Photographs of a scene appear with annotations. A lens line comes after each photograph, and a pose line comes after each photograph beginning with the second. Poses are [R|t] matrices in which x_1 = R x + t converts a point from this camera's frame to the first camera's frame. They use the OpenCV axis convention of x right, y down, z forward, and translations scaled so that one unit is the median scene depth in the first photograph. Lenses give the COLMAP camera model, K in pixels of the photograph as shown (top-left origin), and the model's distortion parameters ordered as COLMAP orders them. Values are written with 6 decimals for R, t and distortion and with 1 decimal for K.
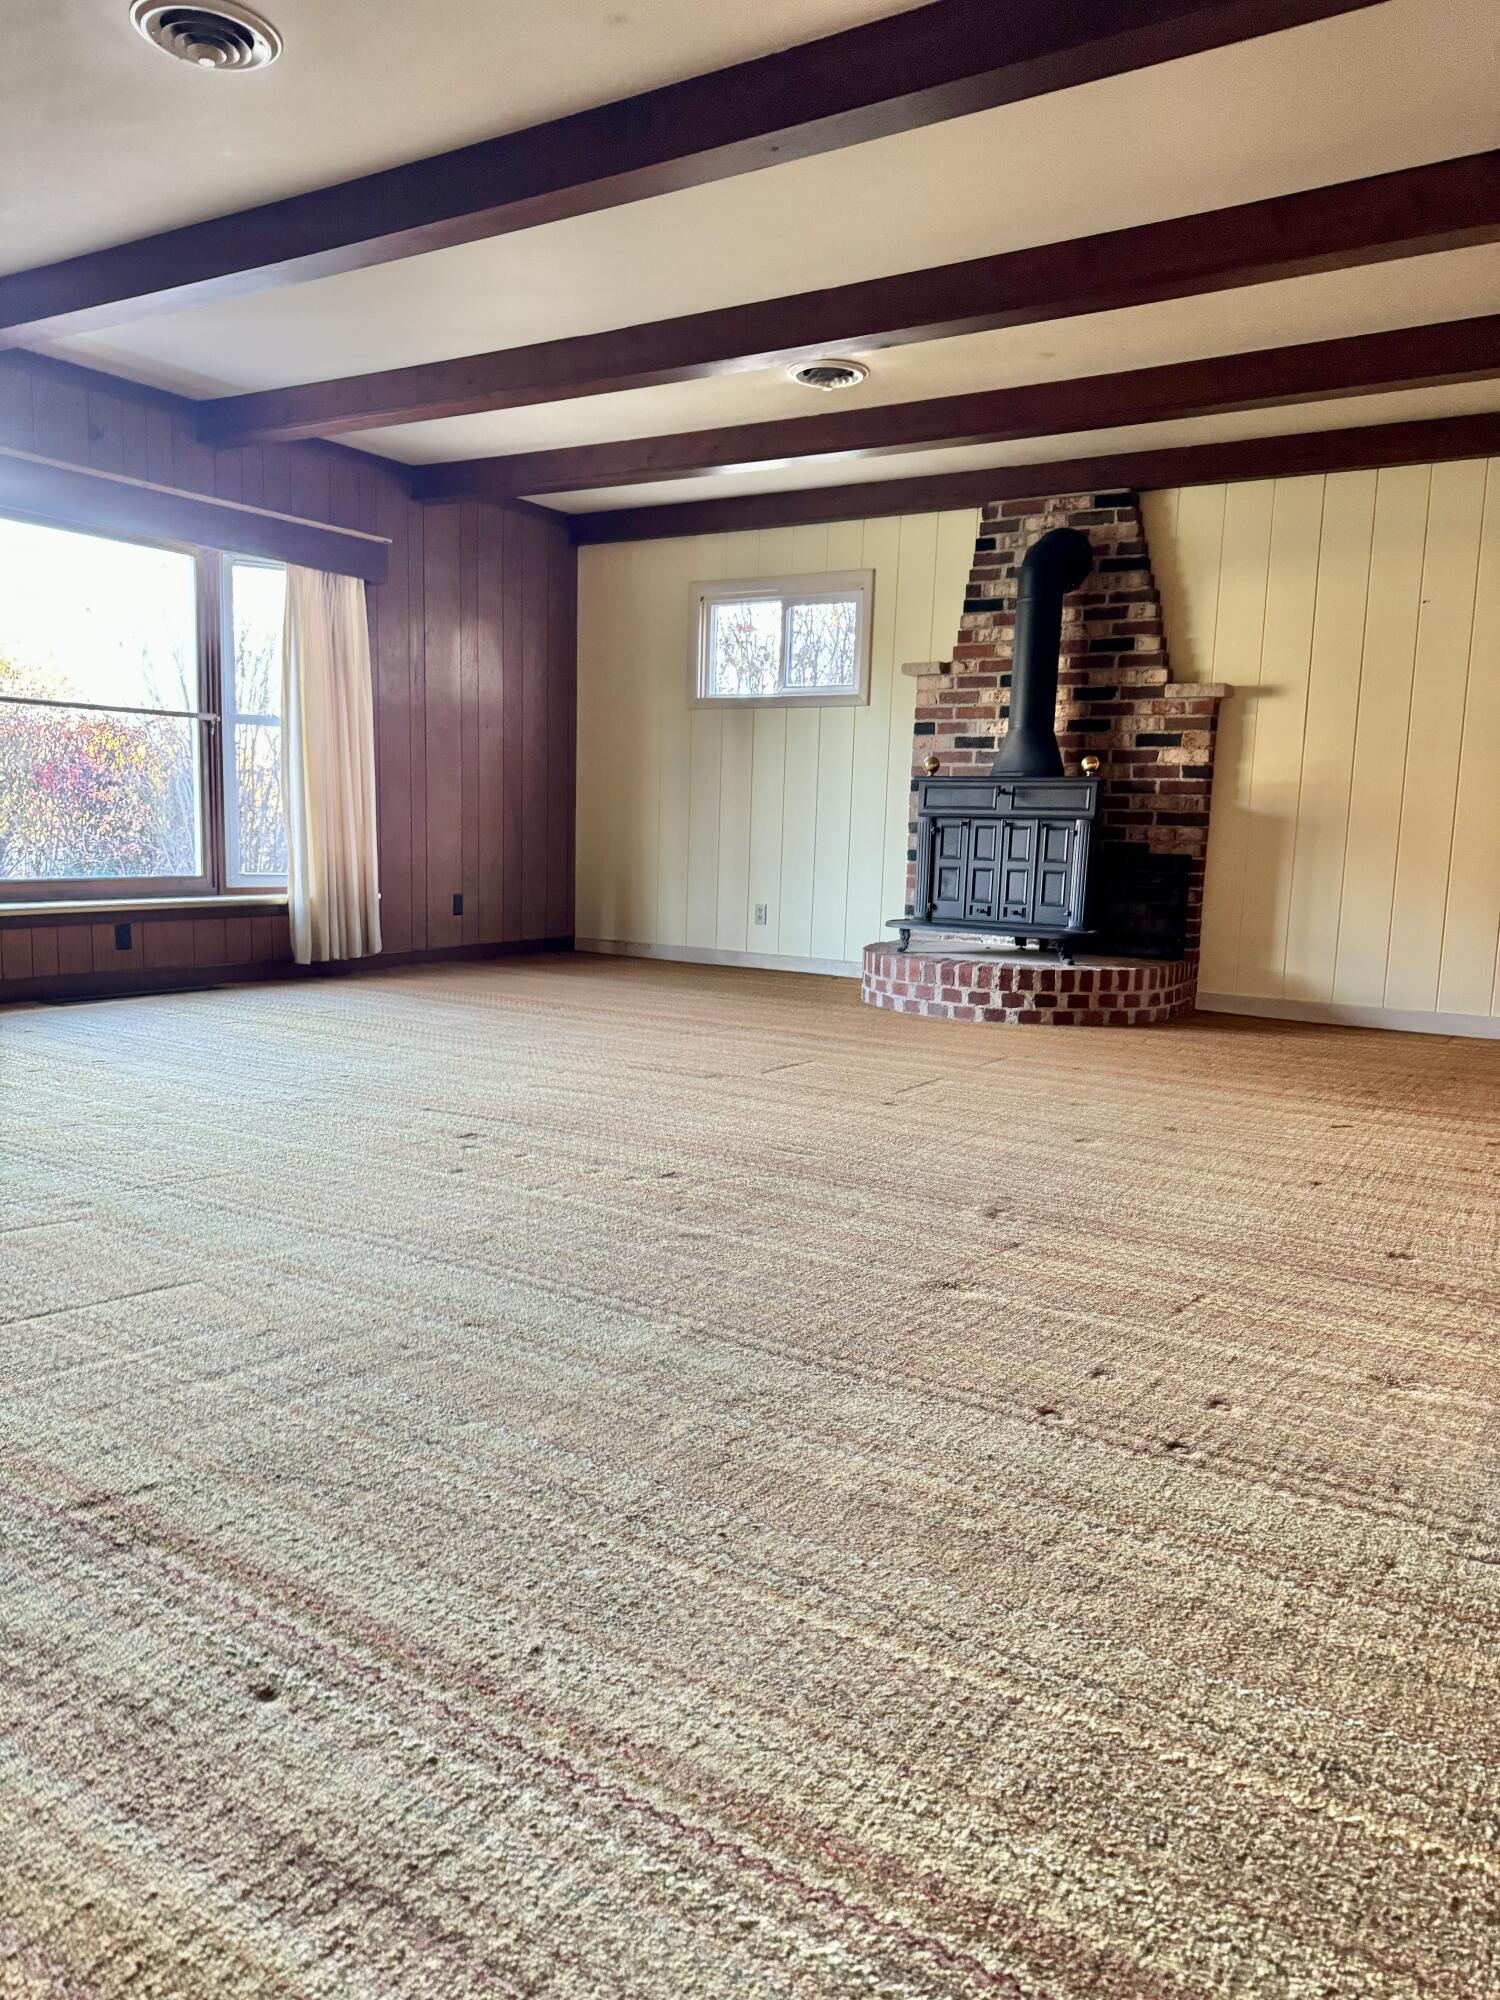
lens RADIAL K [[1430.0, 0, 726.0], [0, 1430.0, 1010.3], [0, 0, 1]] dist [0.195093, -0.347753]
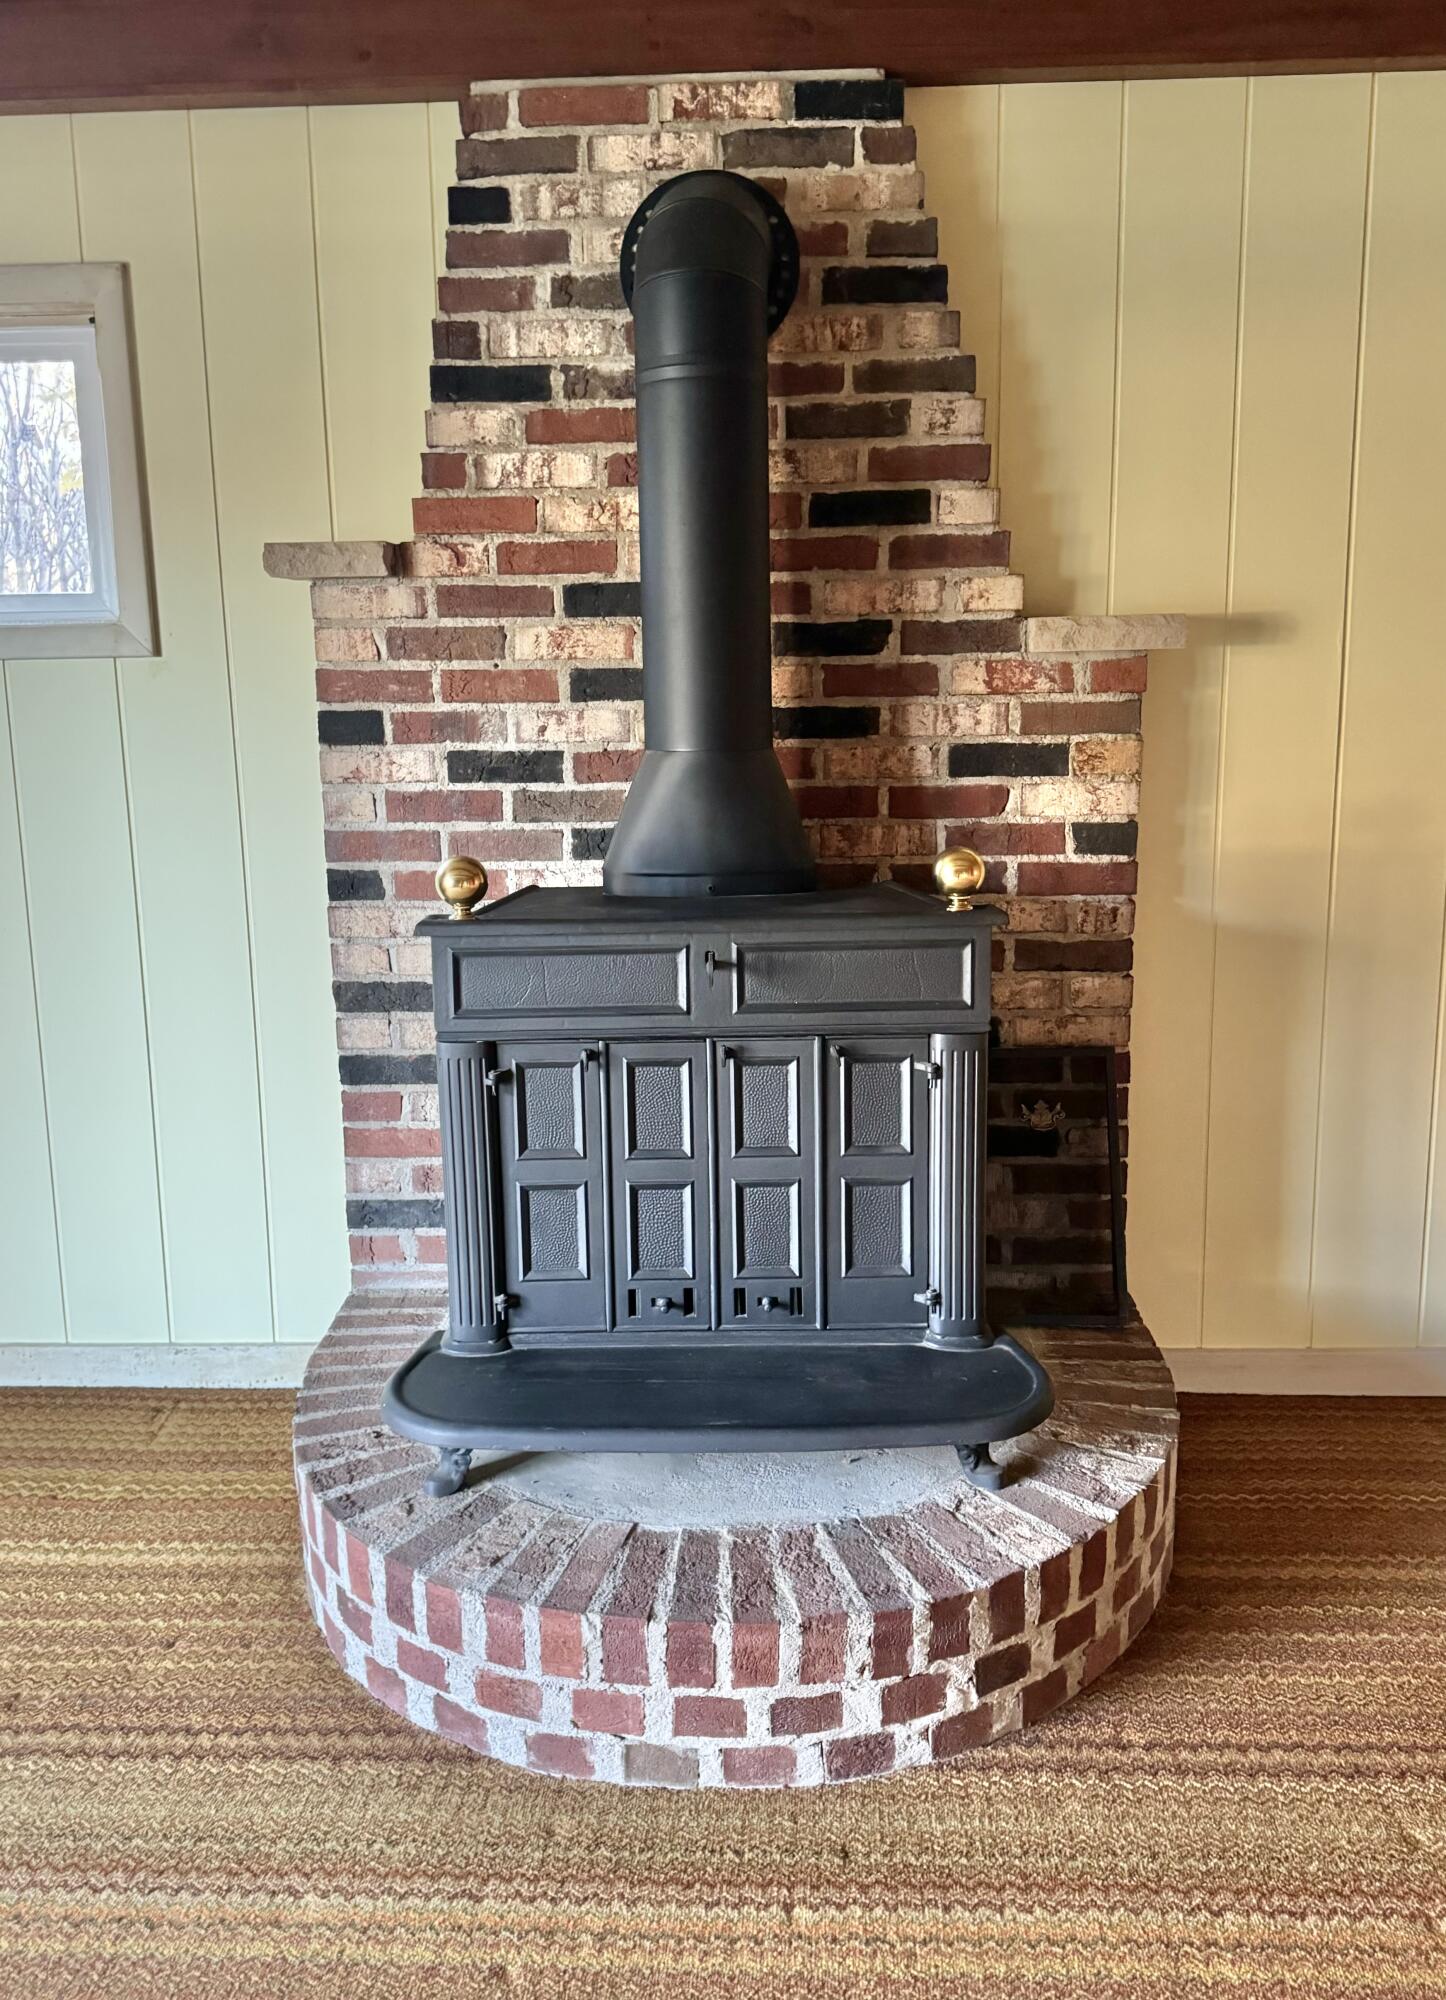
lens RADIAL K [[1560.5, 0, 703.5], [0, 1560.5, 937.7], [0, 0, 1]] dist [0.160457, -0.333099]
pose [[0.864125, -0.132474, 0.485530, 0.019071], [0.108284, 0.991079, 0.077691, -0.178858], [-0.491491, -0.014560, 0.870761, 0.672978]]
